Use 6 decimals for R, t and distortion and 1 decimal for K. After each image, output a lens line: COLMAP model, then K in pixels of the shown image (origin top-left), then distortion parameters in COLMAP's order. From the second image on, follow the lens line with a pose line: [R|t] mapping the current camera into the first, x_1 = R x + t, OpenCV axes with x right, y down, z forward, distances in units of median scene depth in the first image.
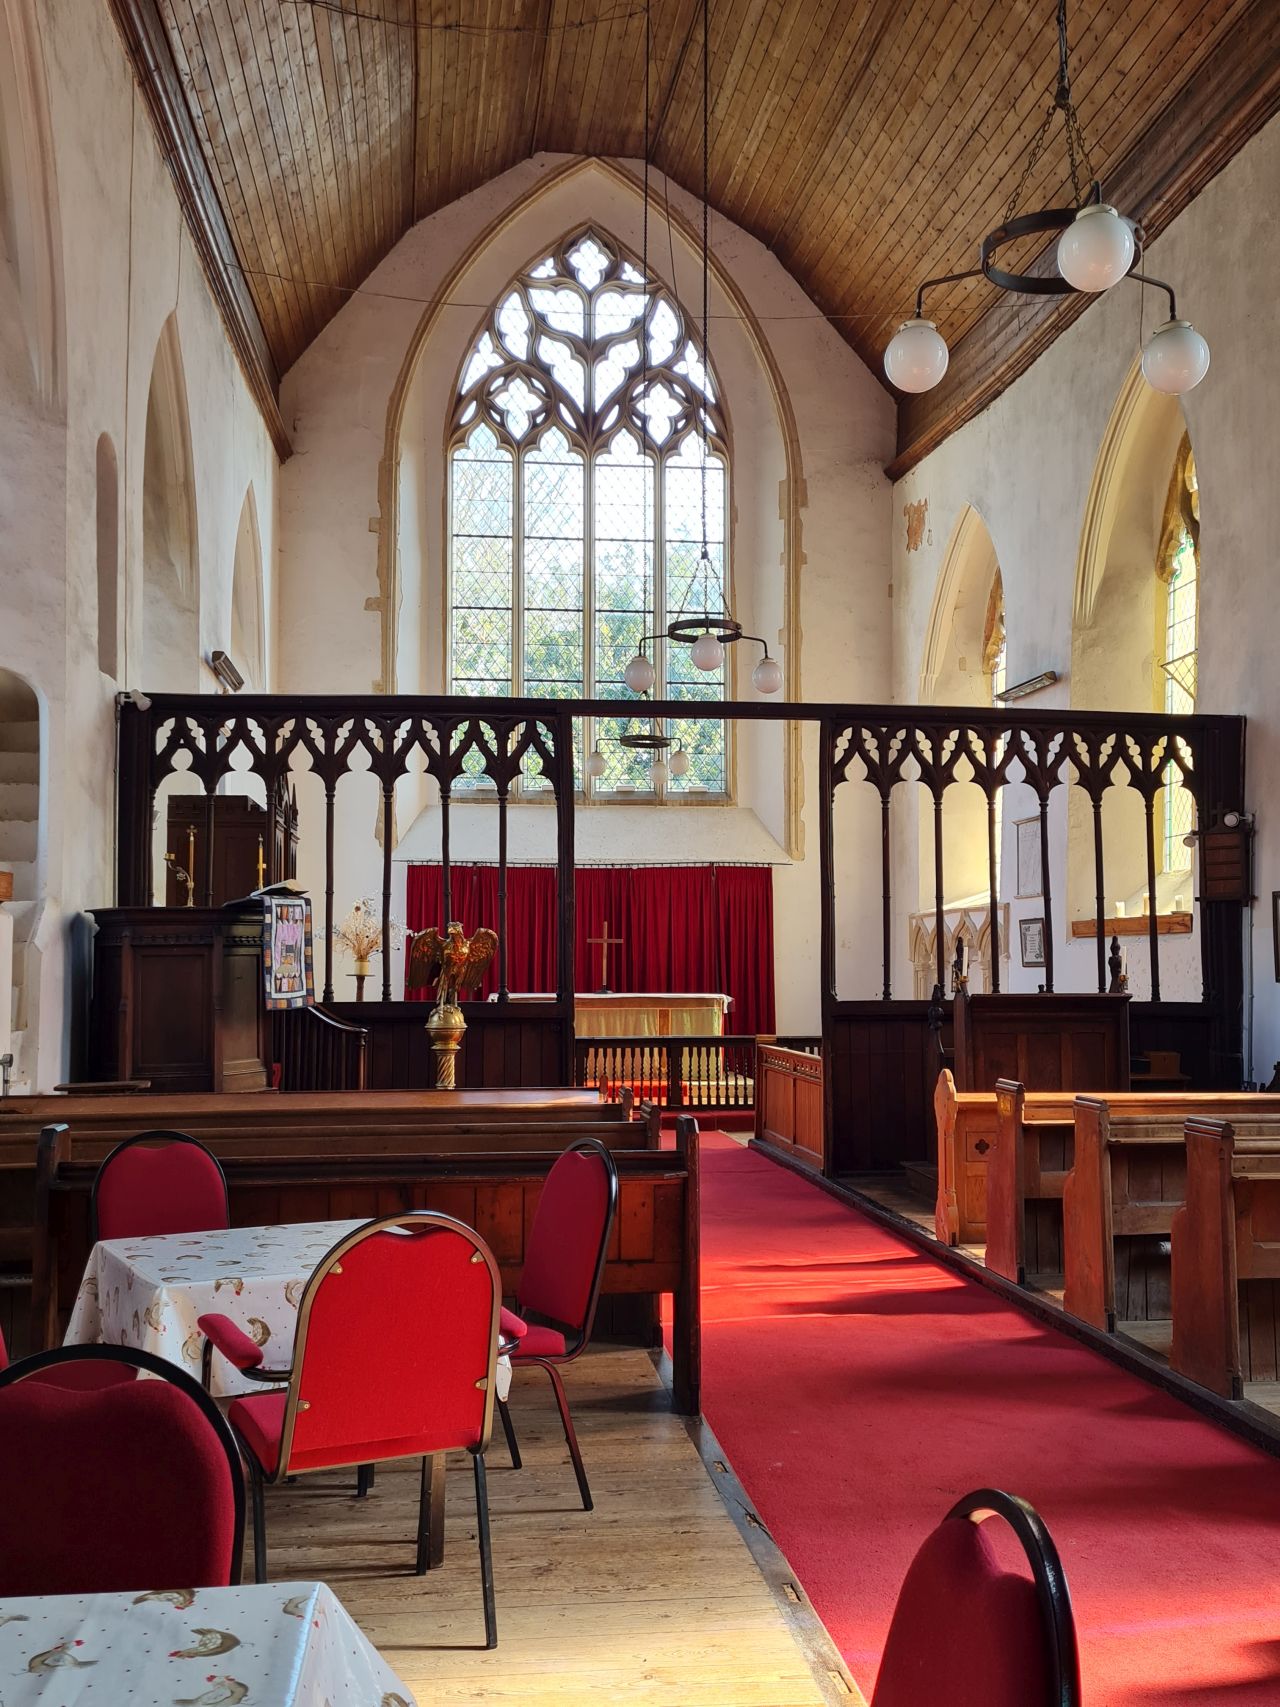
lens RADIAL K [[1653.5, 0, 641.1], [0, 1653.5, 853.8], [0, 0, 1]] dist [0.050112, 0.000000]
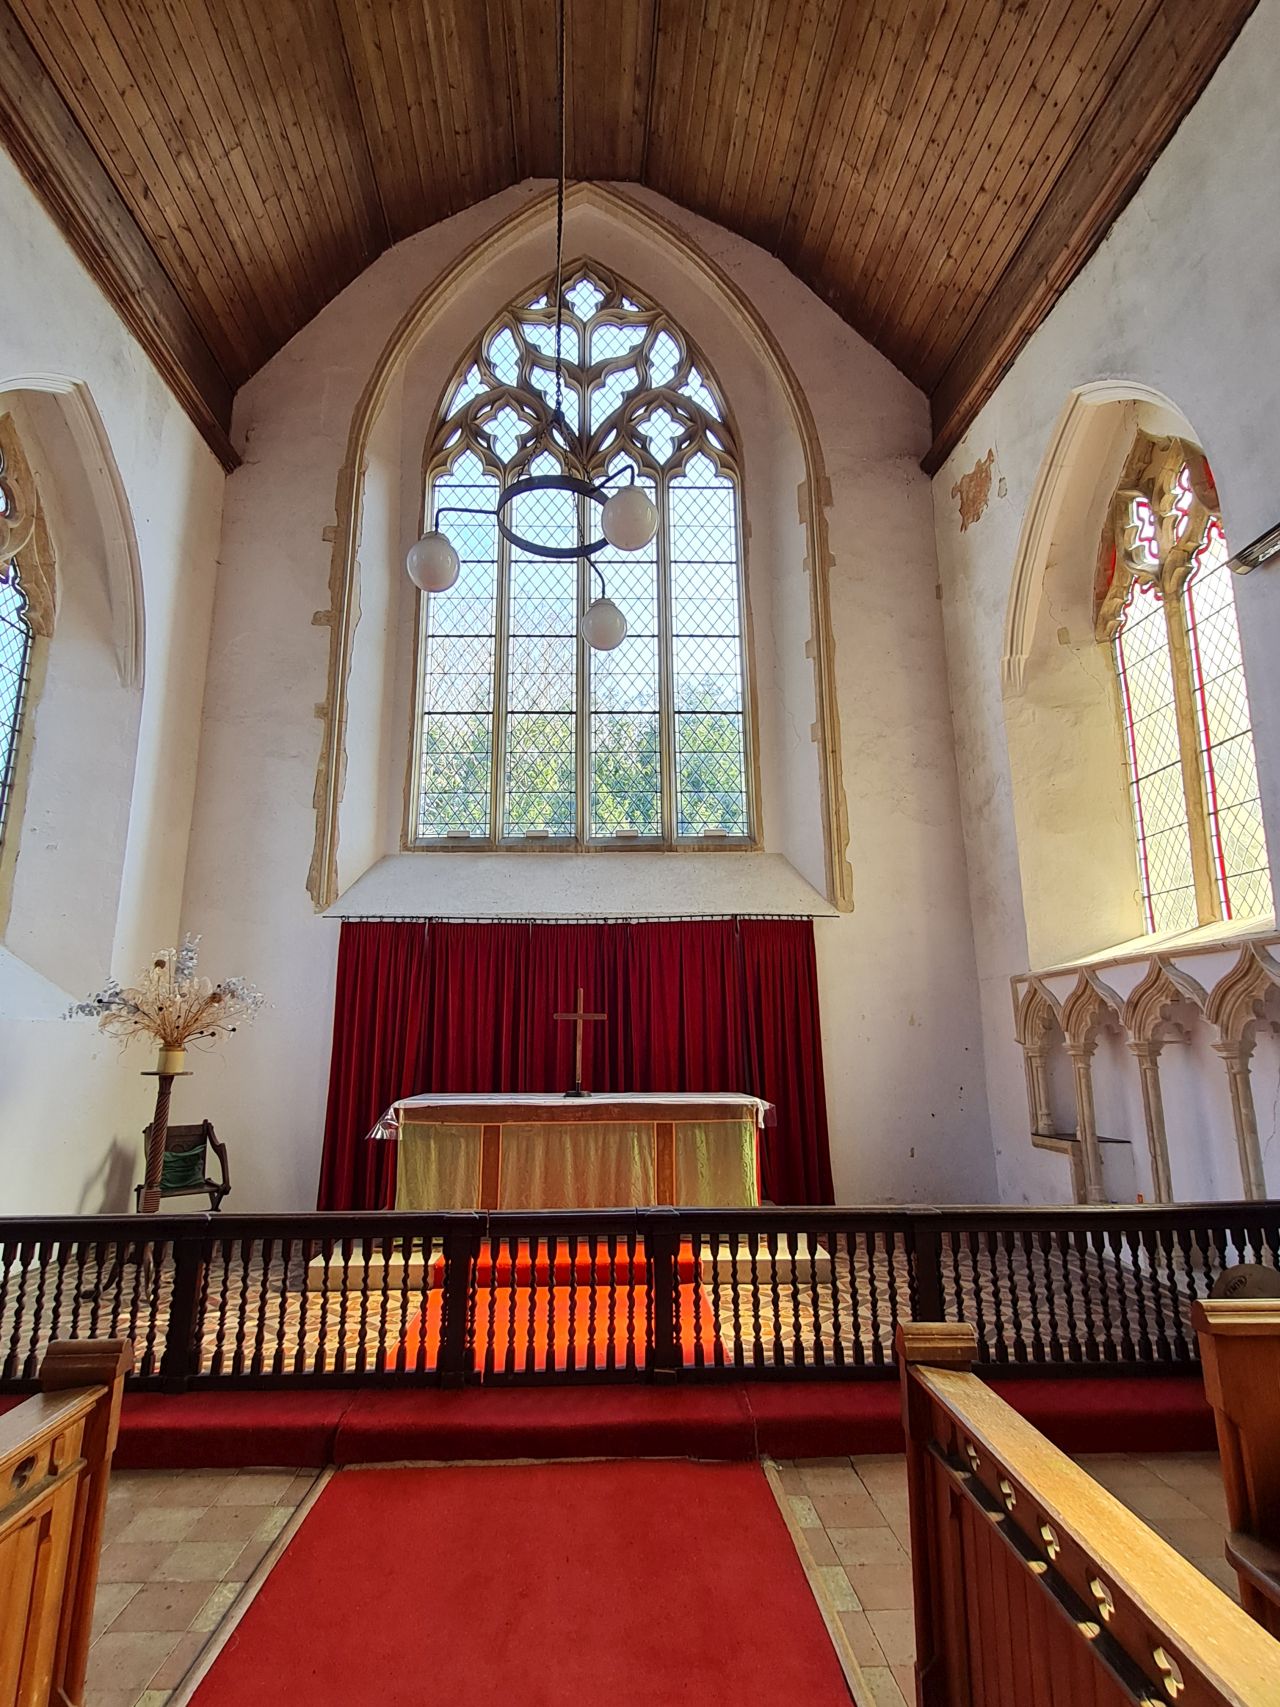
lens RADIAL K [[855.6, 0, 620.0], [0, 855.6, 862.4], [0, 0, 1]] dist [0.001231, -0.000249]
pose [[0.995447, -0.026537, -0.091543, 0.025809], [0.013390, 0.989870, -0.141344, 0.035386], [0.094367, 0.139475, 0.985719, 0.572826]]
